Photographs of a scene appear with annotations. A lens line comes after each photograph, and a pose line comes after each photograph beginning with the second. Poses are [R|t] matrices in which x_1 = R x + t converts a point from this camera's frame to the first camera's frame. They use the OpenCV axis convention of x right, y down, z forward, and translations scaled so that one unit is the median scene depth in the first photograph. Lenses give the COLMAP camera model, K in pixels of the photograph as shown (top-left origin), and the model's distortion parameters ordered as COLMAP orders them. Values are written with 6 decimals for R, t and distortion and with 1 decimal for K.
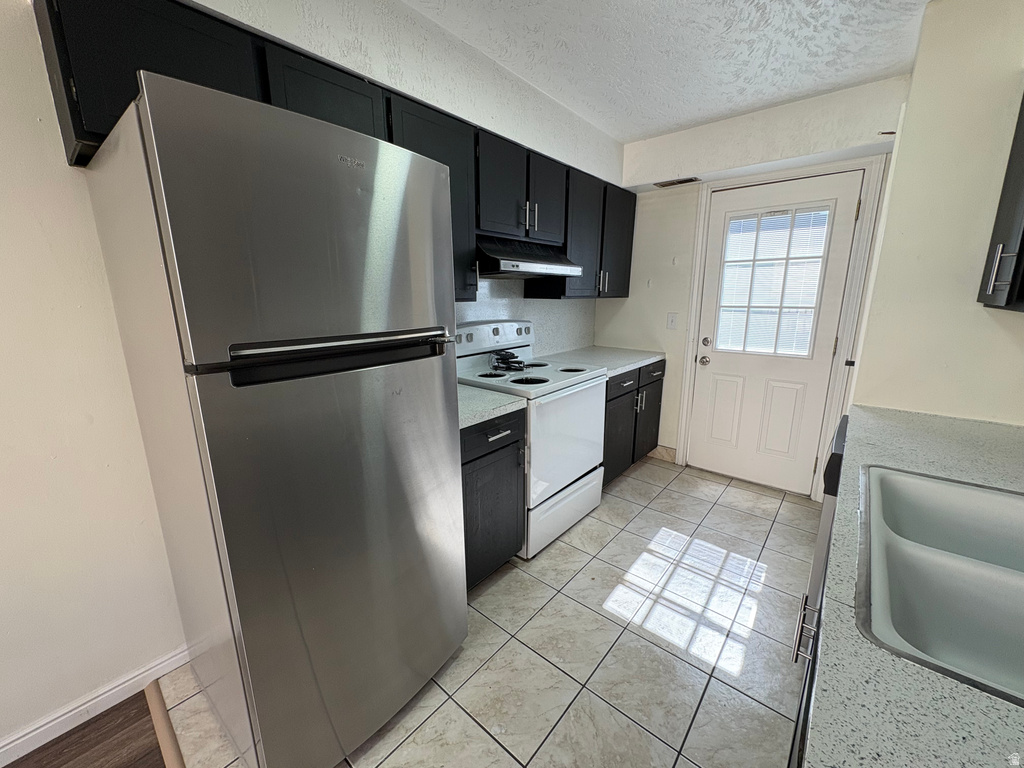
lens RADIAL K [[408.5, 0, 513.1], [0, 408.5, 383.7], [0, 0, 1]] dist [0.000611, -0.000459]
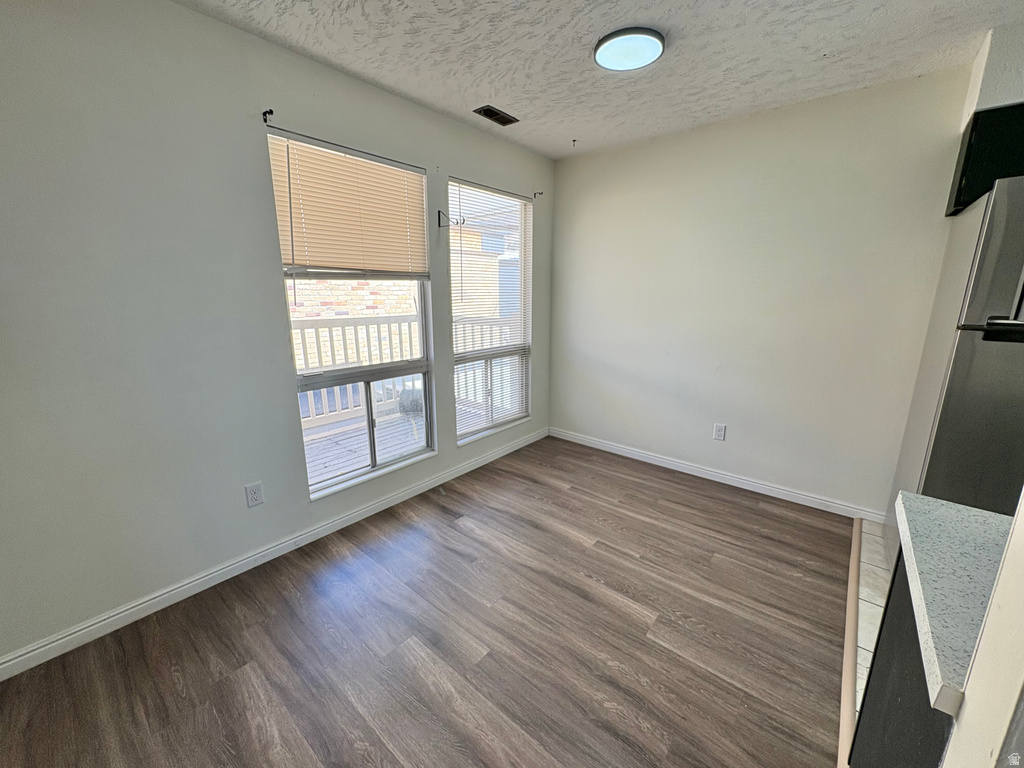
lens RADIAL K [[408.5, 0, 513.1], [0, 408.5, 383.7], [0, 0, 1]] dist [0.000611, -0.000459]
pose [[0.003818, 0.228588, -0.973516, 1.099171], [-0.216084, 0.950711, 0.222386, 0.237096], [0.976367, 0.209512, 0.053024, -1.065109]]
